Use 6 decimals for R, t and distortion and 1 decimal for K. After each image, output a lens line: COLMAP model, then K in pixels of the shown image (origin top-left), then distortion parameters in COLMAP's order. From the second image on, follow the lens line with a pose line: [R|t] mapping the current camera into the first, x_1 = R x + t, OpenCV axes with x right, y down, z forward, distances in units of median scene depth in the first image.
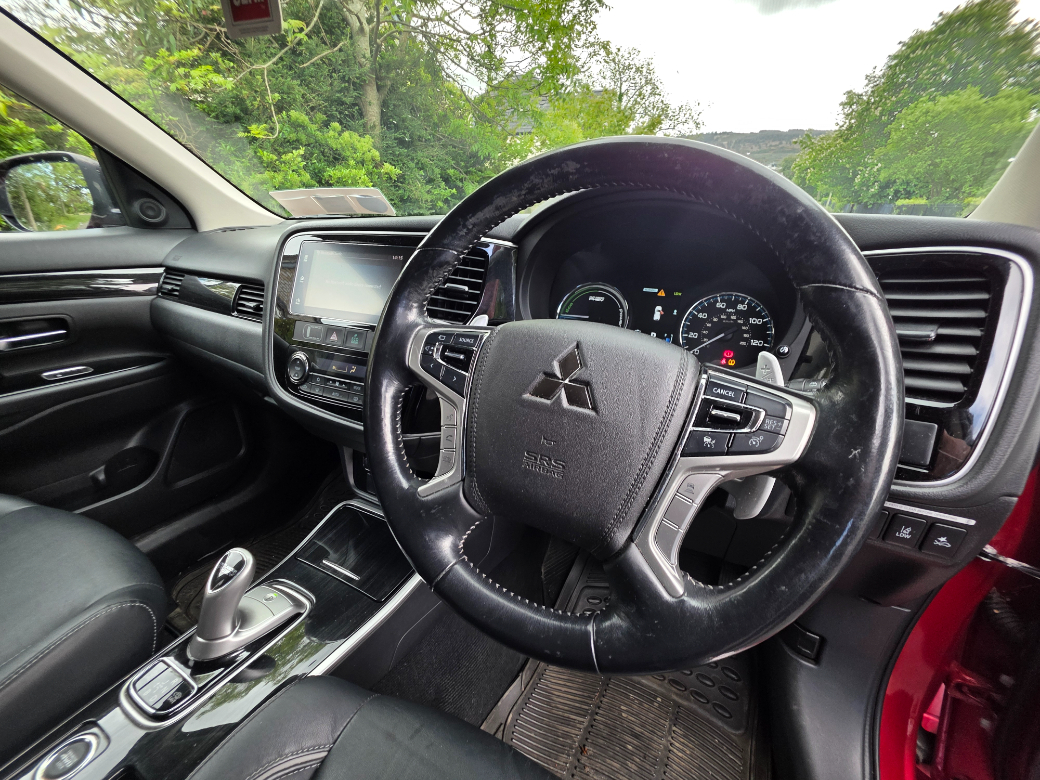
lens RADIAL K [[411.0, 0, 522.8], [0, 411.0, 391.9], [0, 0, 1]] dist [0.004117, 0.000380]
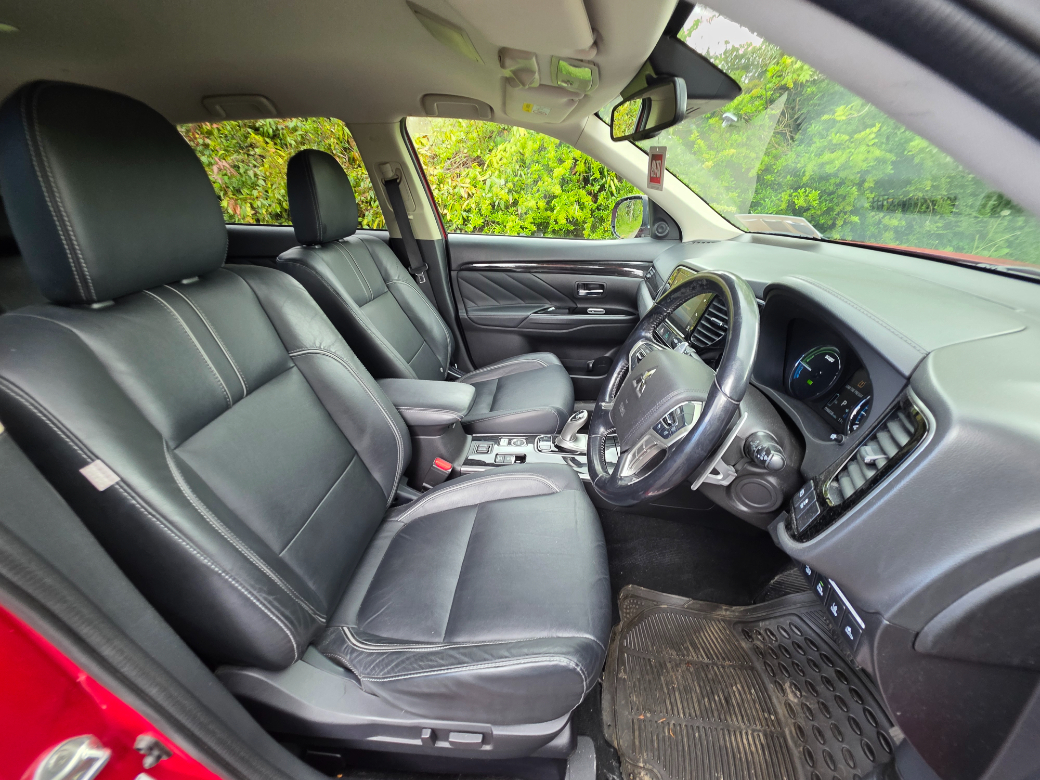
lens RADIAL K [[411.0, 0, 517.7], [0, 411.0, 390.2], [0, 0, 1]] dist [0.004117, 0.000380]
pose [[0.388133, 0.387224, -0.836307, 0.560160], [-0.315119, 0.908515, 0.274410, -0.120932], [0.866056, 0.157028, 0.474647, -0.219469]]
